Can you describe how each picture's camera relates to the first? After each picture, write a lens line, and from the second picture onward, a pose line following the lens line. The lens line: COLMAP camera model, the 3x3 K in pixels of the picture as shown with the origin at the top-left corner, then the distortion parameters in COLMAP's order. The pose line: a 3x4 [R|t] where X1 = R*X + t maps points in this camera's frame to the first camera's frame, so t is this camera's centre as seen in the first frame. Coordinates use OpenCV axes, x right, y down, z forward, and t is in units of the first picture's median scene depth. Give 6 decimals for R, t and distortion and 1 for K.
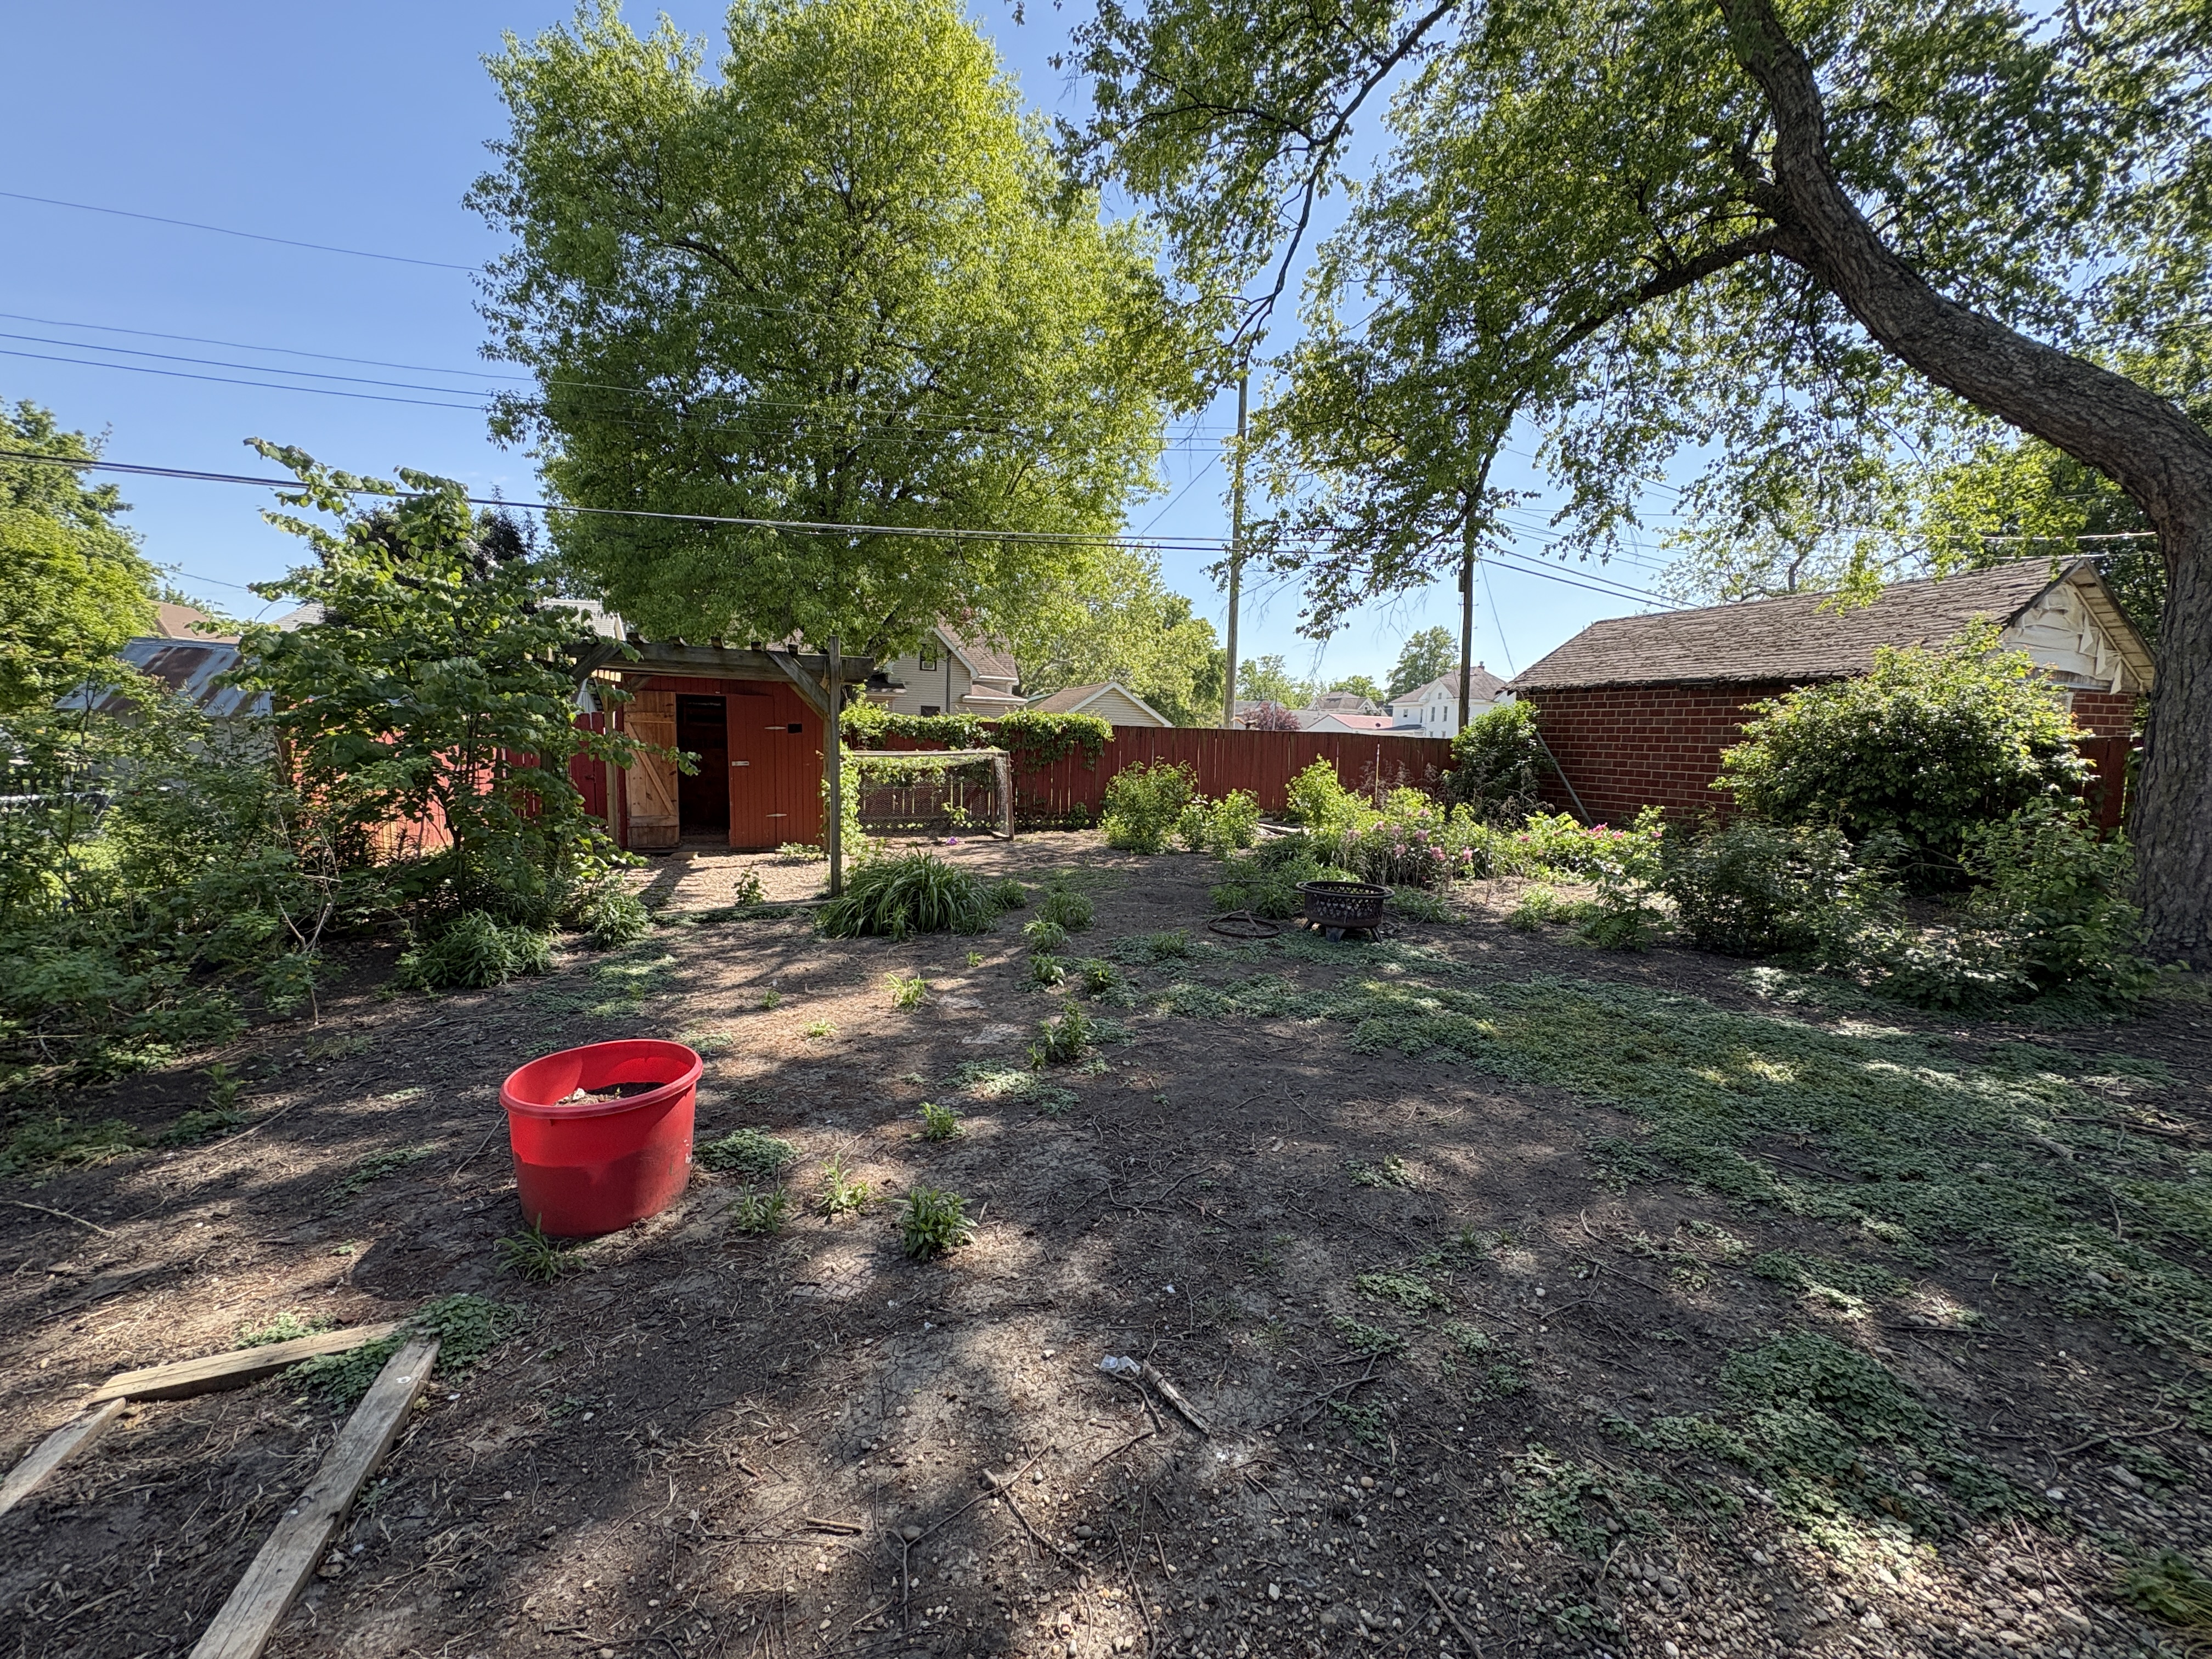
lens RADIAL K [[879.7, 0, 1107.3], [0, 879.7, 827.4], [0, 0, 1]] dist [0.003573, -0.000504]
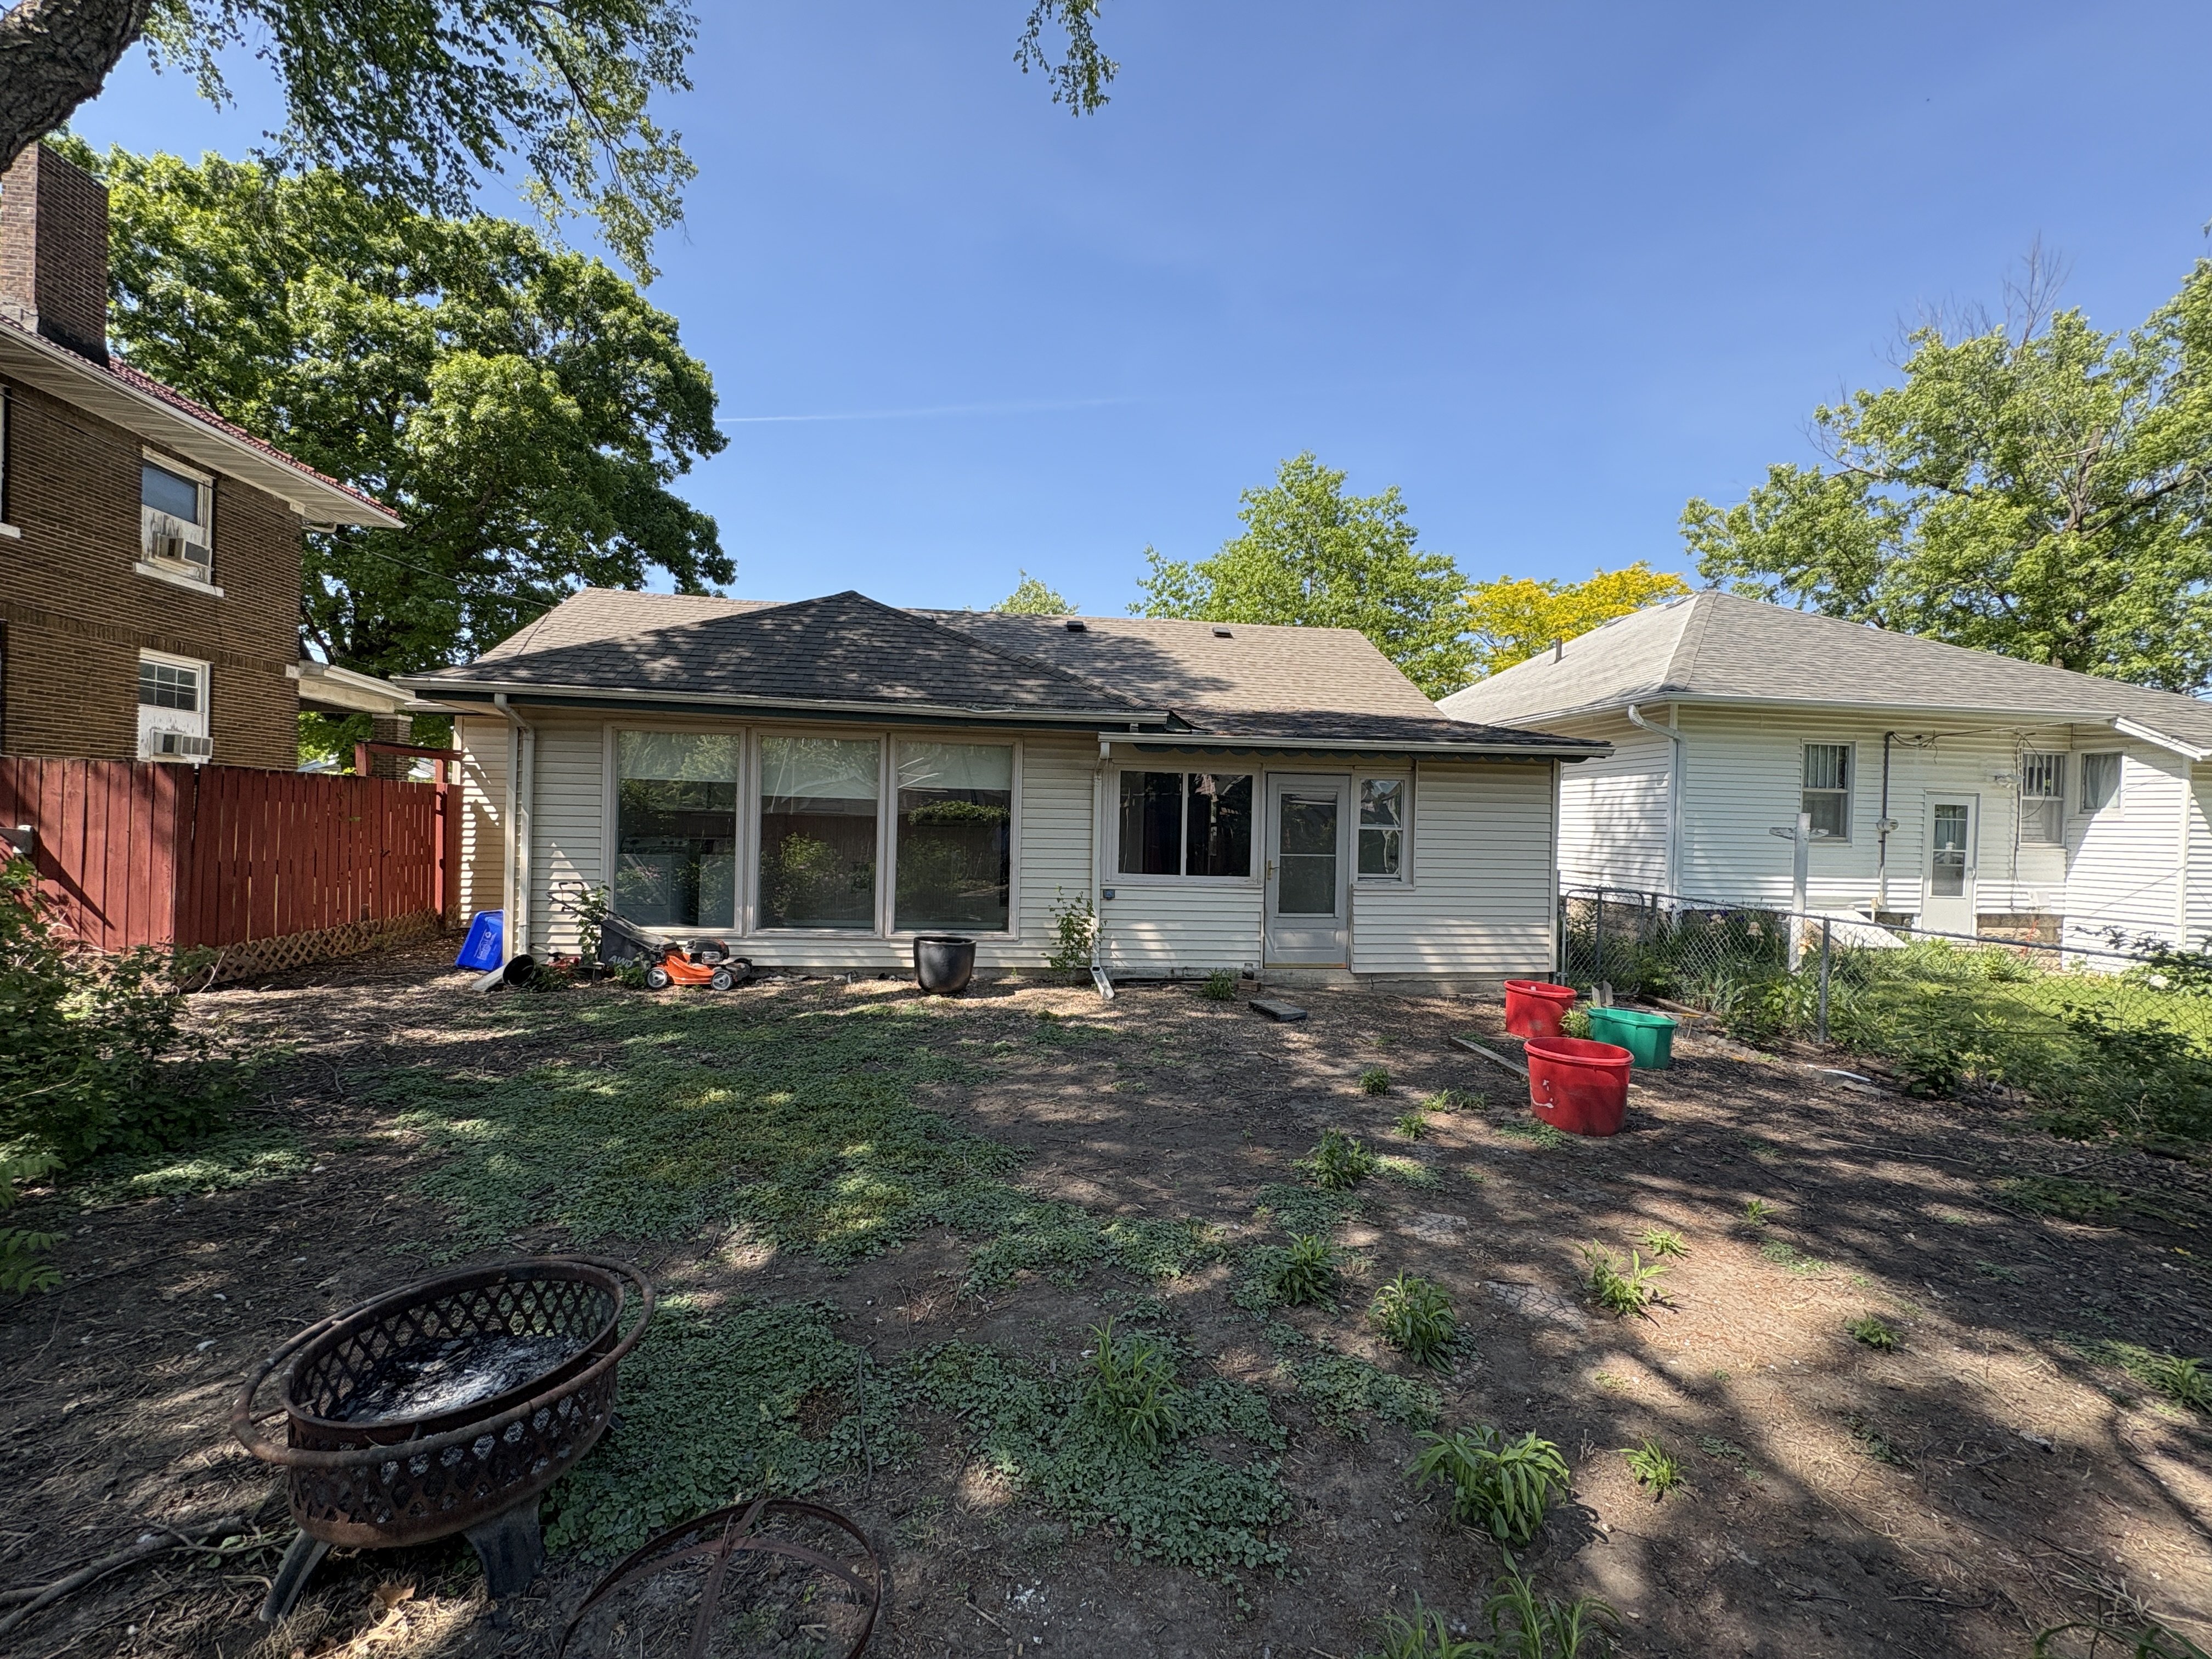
lens RADIAL K [[879.7, 0, 1107.6], [0, 879.7, 828.2], [0, 0, 1]] dist [0.003573, -0.000504]
pose [[-0.977949, -0.055122, 0.201437, 0.017192], [-0.036275, 0.994711, 0.096090, -0.144281], [-0.205669, 0.086664, -0.974777, 1.352445]]
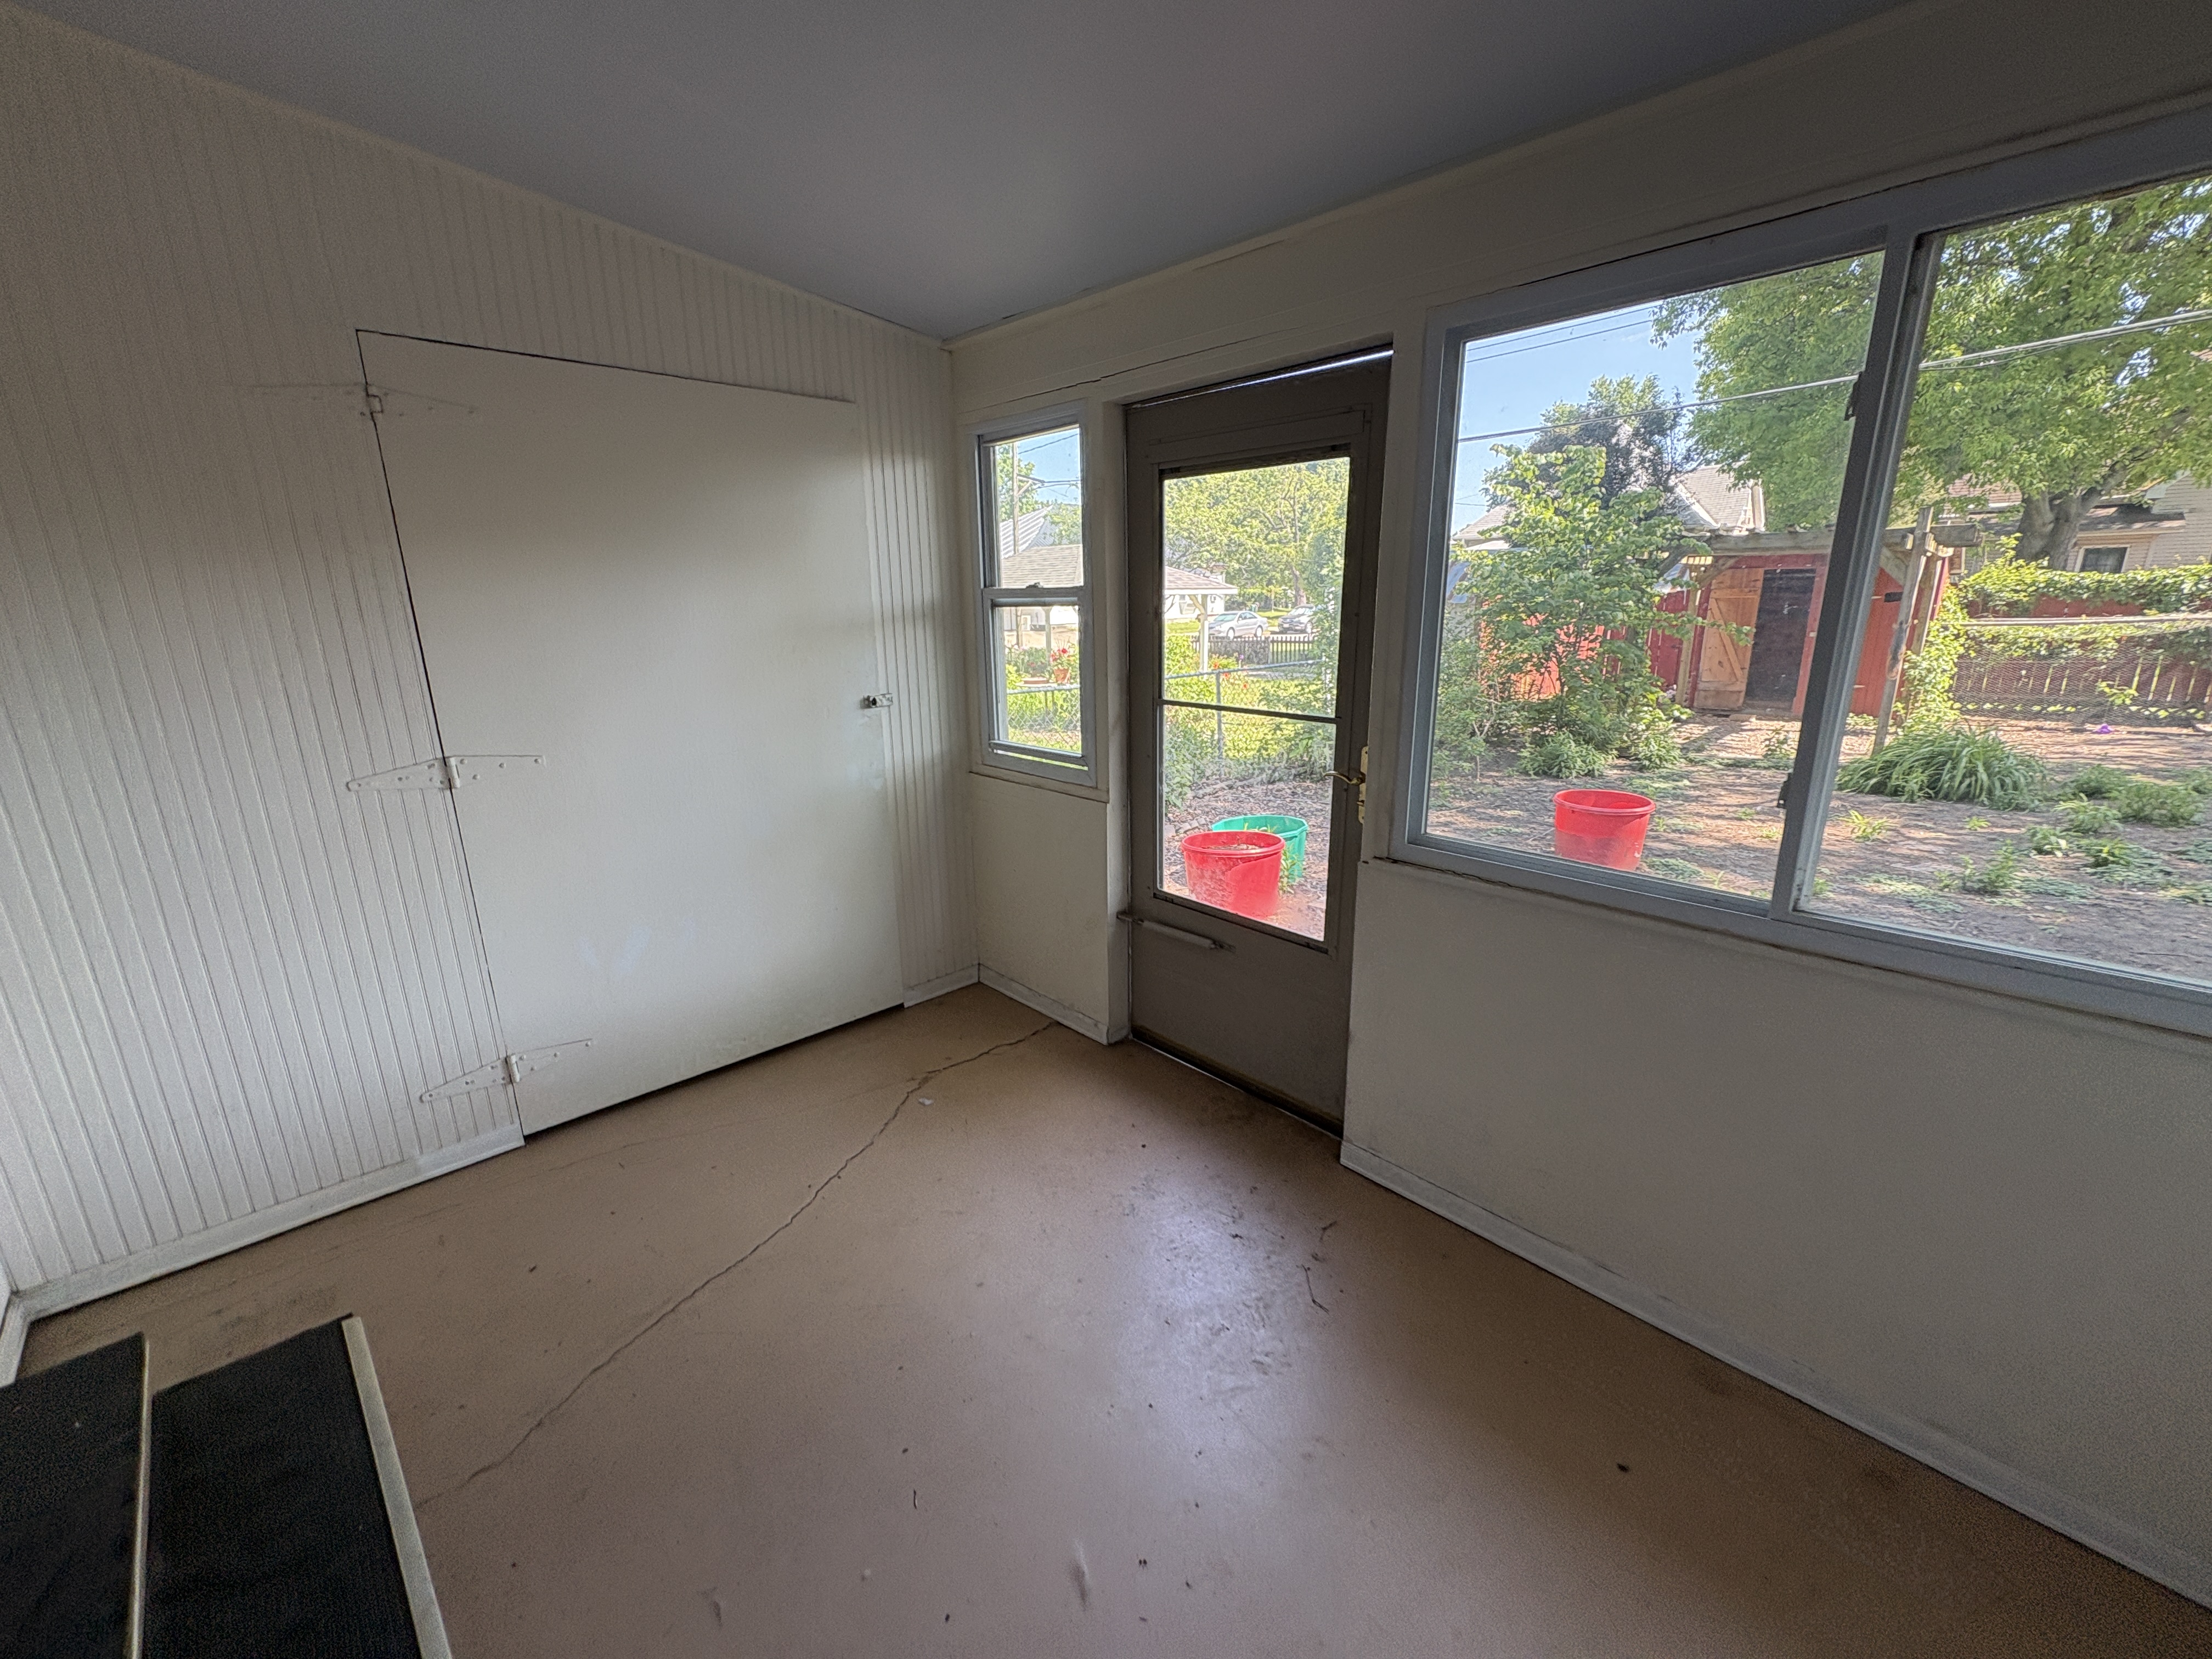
lens RADIAL K [[879.7, 0, 1106.2], [0, 879.7, 833.0], [0, 0, 1]] dist [0.003573, -0.000504]
pose [[0.433936, 0.194918, -0.879606, 0.323686], [-0.059595, 0.980388, 0.187852, 0.021545], [0.898971, -0.029096, 0.437041, -0.401584]]
